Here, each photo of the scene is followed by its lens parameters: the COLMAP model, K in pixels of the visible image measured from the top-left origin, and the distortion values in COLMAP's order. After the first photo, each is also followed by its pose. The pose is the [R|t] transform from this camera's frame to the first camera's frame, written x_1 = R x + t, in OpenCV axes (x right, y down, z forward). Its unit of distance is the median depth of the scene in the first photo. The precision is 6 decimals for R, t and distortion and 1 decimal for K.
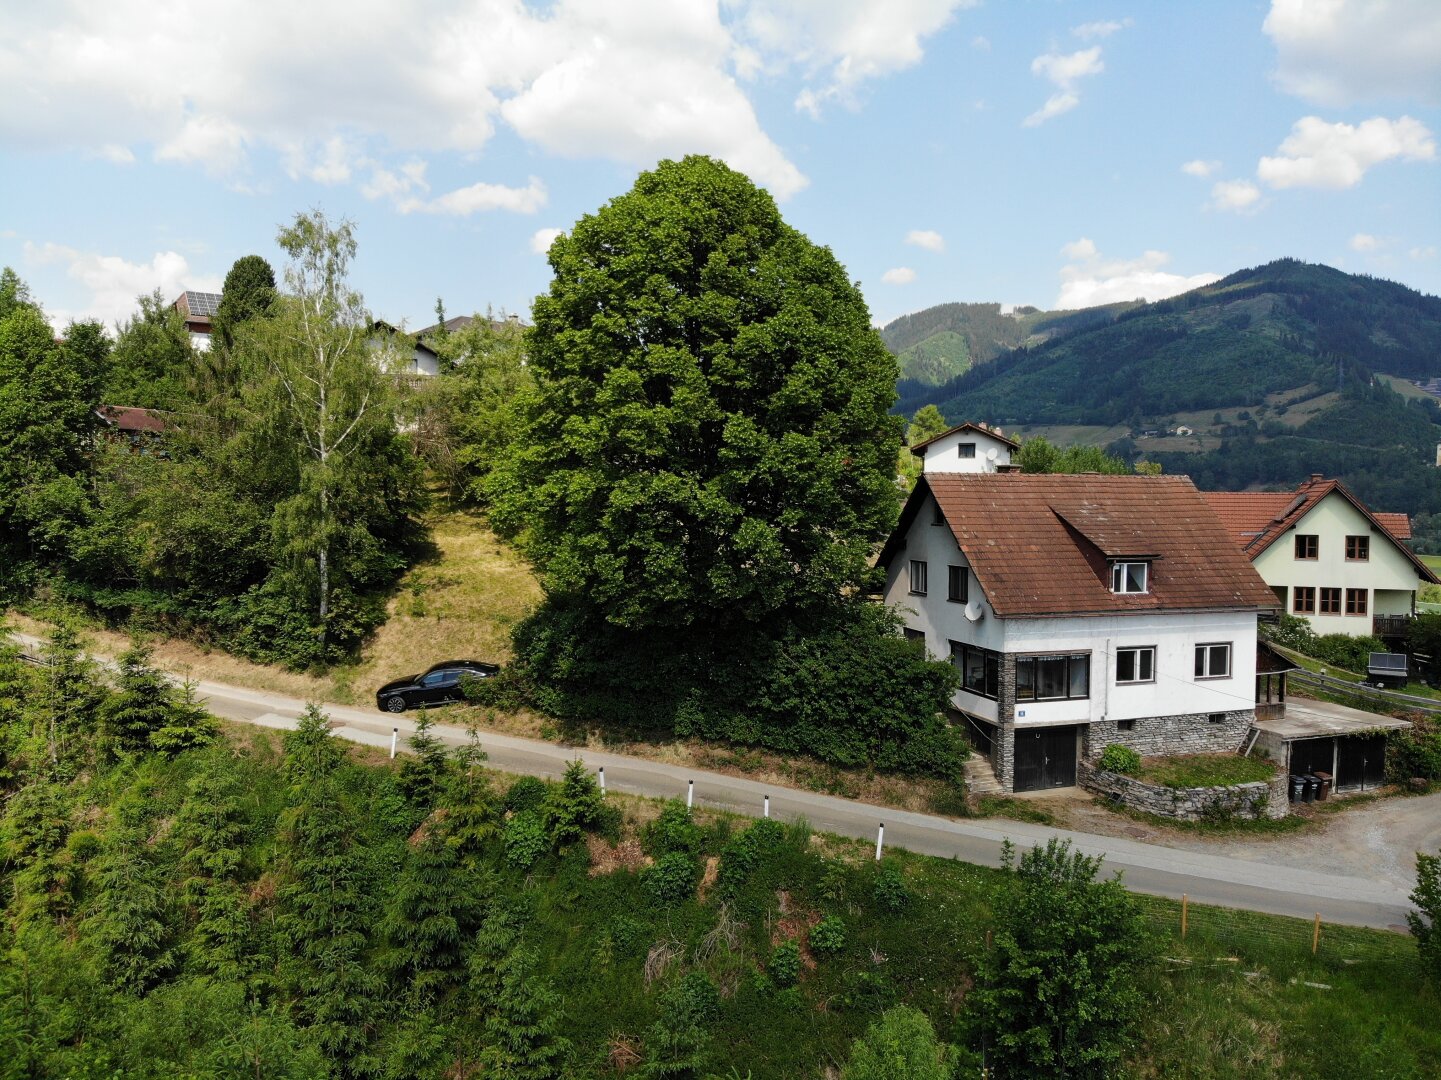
lens RADIAL K [[1104.0, 0, 720.5], [0, 1104.0, 540.0], [0, 0, 1]] dist [0.094777, -0.227810]
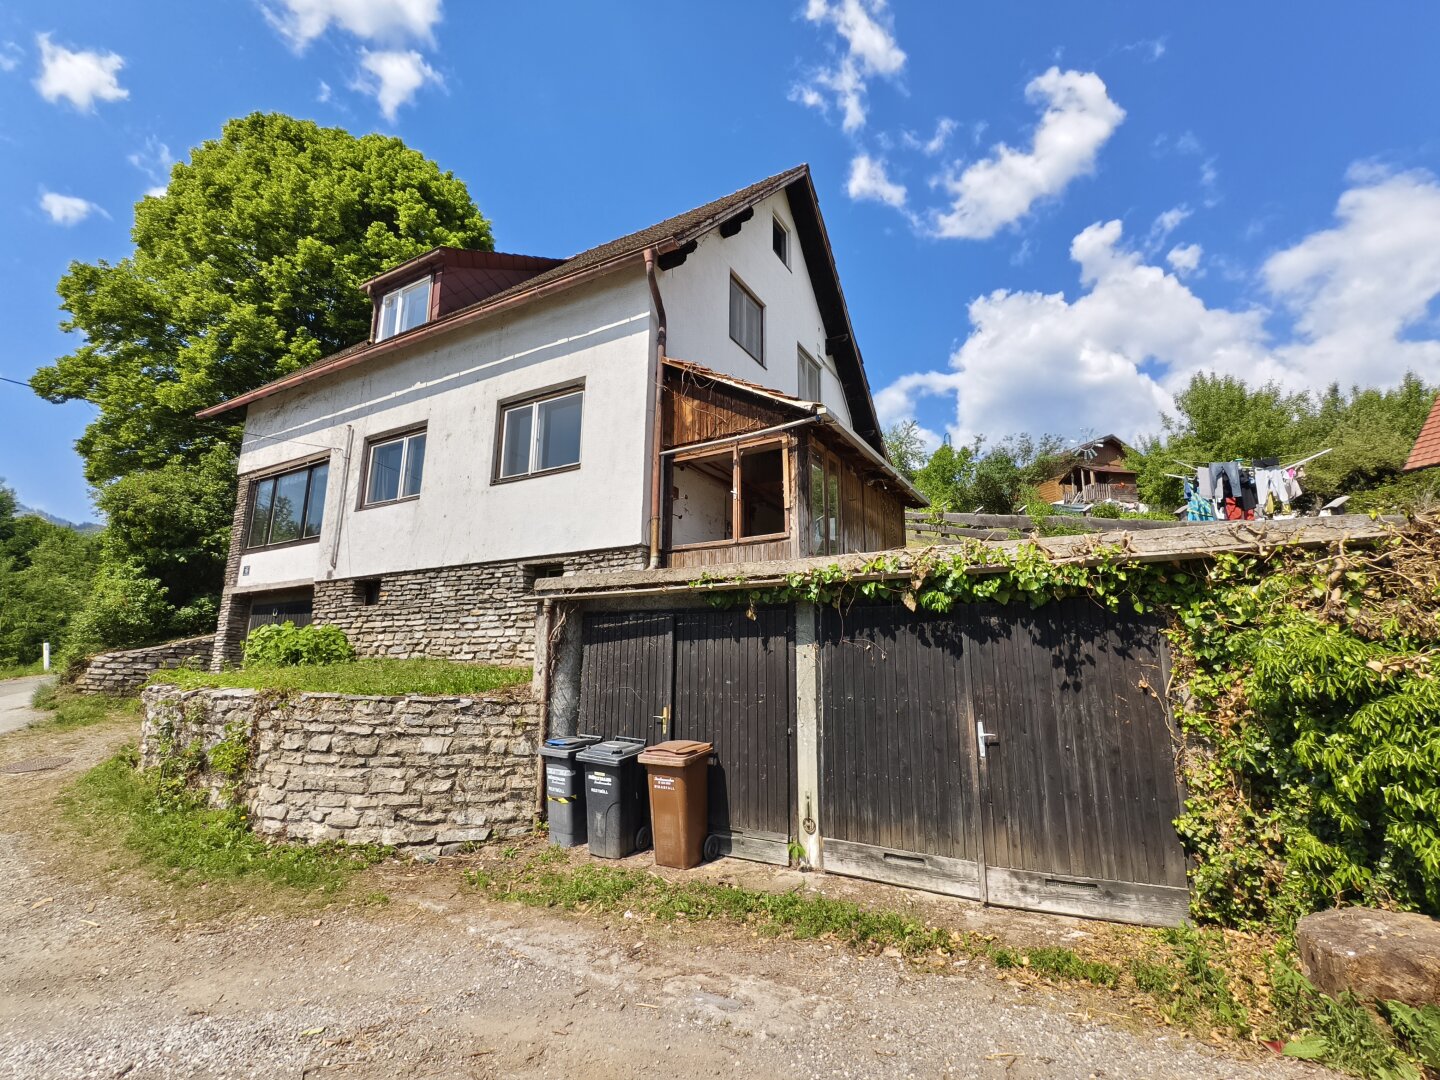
lens RADIAL K [[667.1, 0, 720.0], [0, 667.1, 540.0], [0, 0, 1]] dist [0.001293, -0.000030]
pose [[0.644552, -0.152630, -0.749170, 0.666142], [-0.032746, 0.973461, -0.226499, 0.201018], [0.763859, 0.170523, 0.622448, 0.914347]]
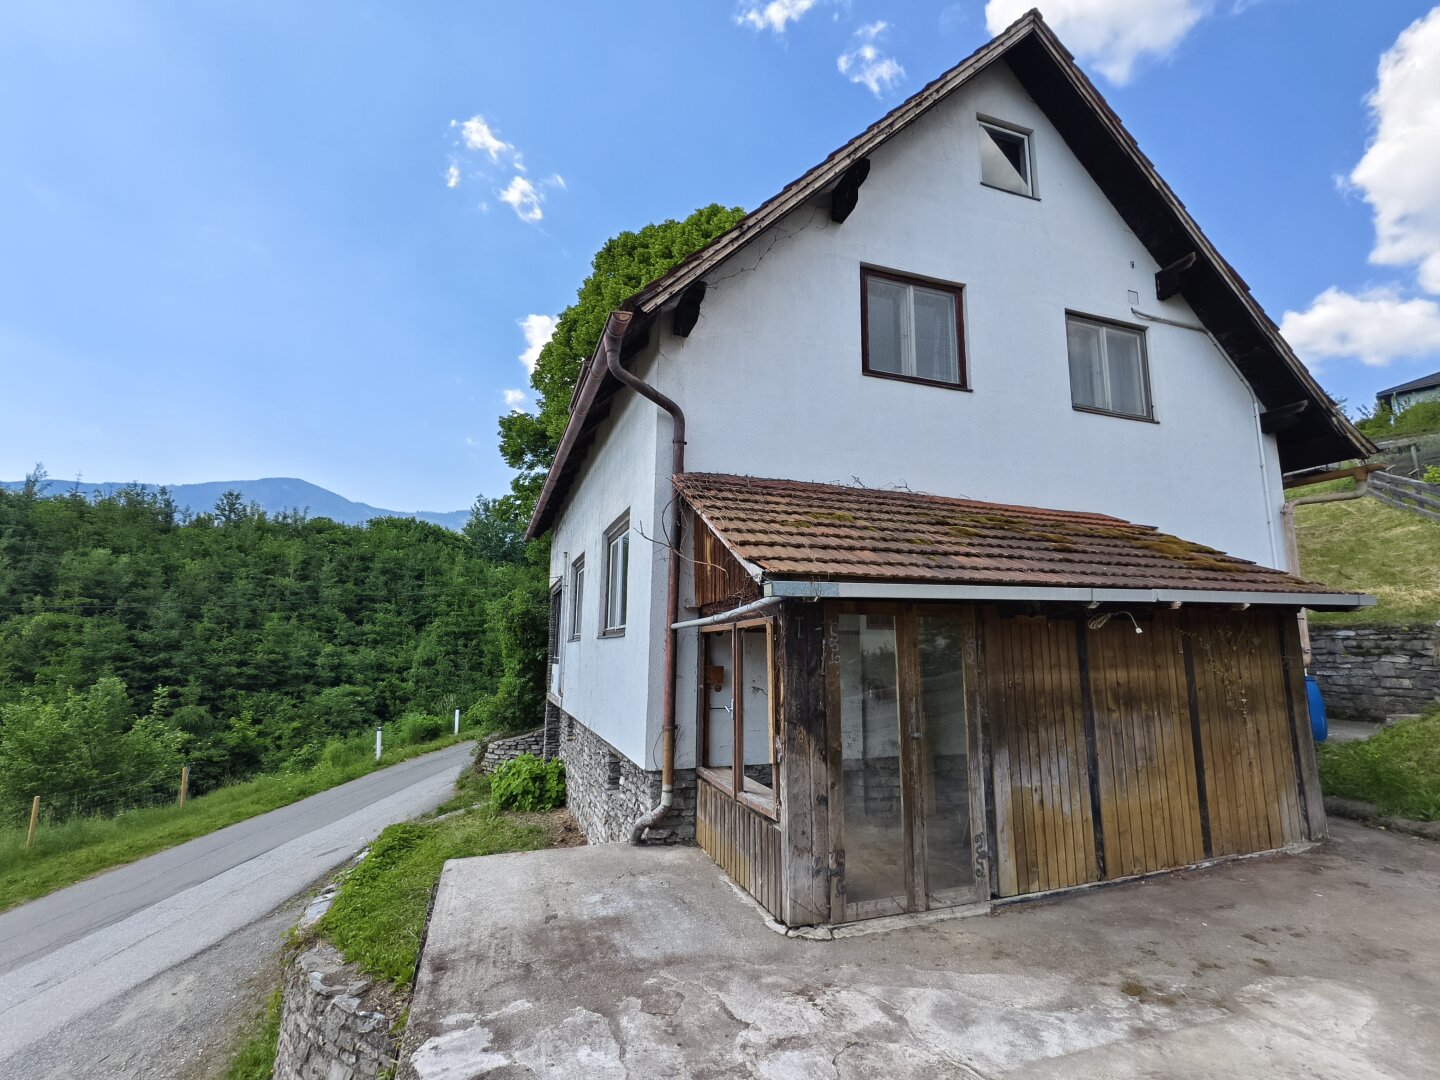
lens RADIAL K [[667.1, 0, 720.0], [0, 667.1, 540.0], [0, 0, 1]] dist [0.001293, -0.000030]
pose [[-0.016218, -0.169002, -0.985482, 0.640843], [-0.042886, 0.984822, -0.168184, 0.129791], [0.998948, 0.039536, -0.023220, 1.044164]]
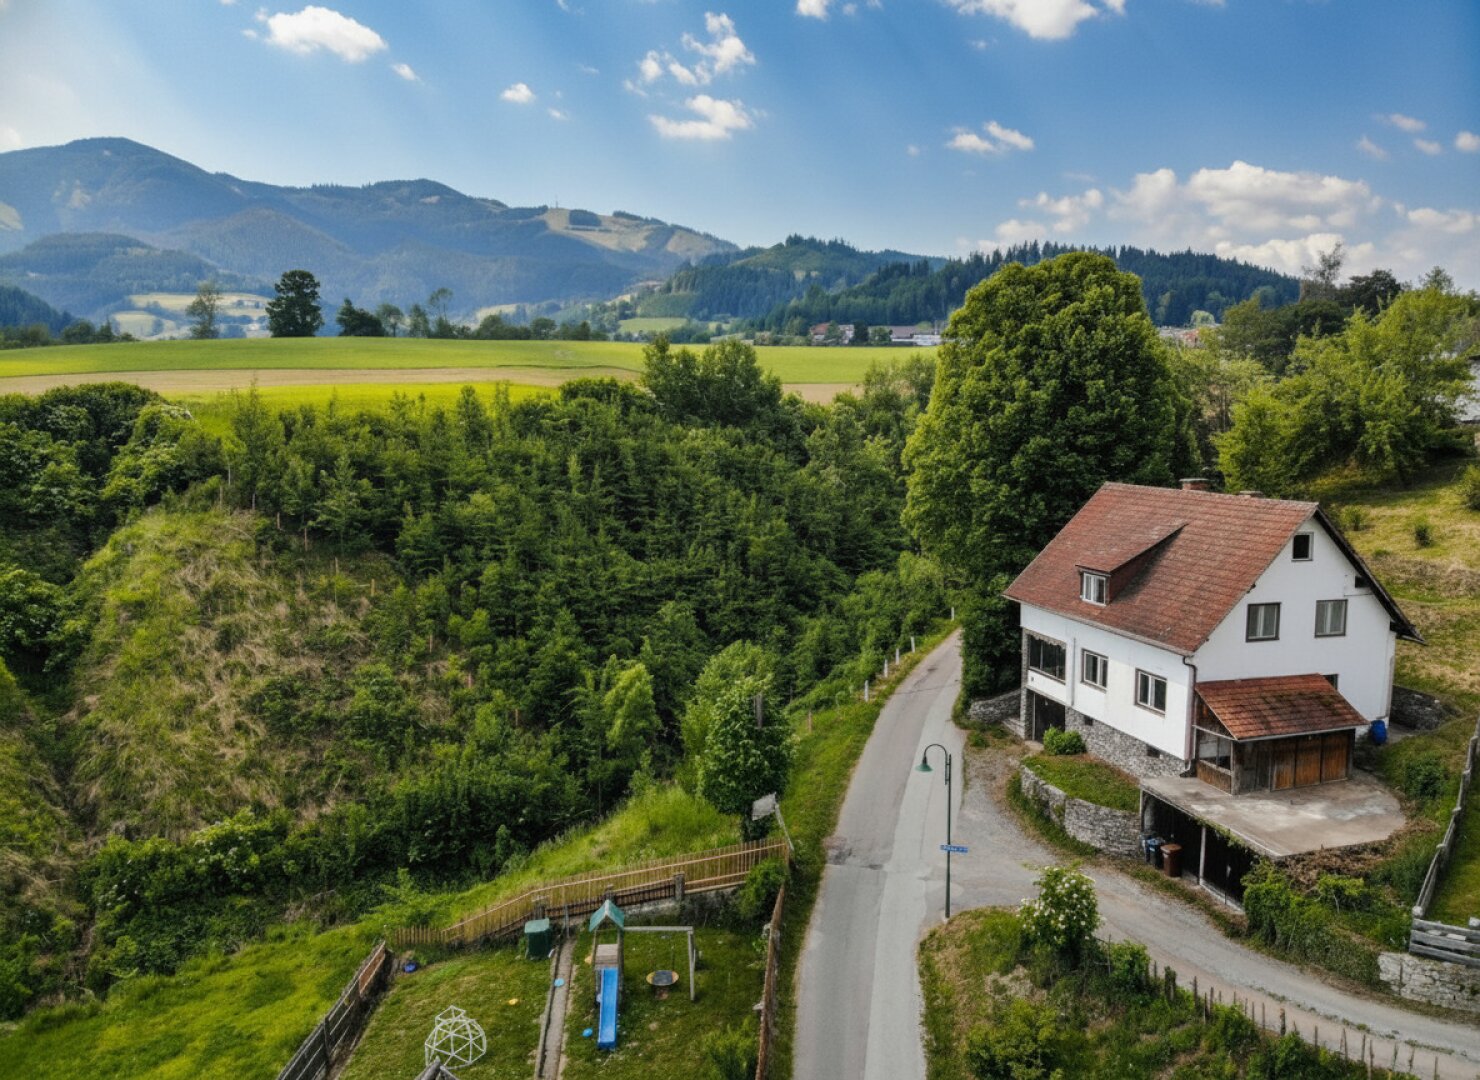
lens RADIAL K [[1125.9, 0, 740.0], [0, 1125.9, 540.0], [0, 0, 1]] dist [0.062449, -0.162168]
pose [[-0.068113, 0.120321, -0.990396, 1.446487], [-0.035755, 0.991769, 0.122946, -0.134571], [0.997037, 0.043786, -0.063250, 0.704342]]
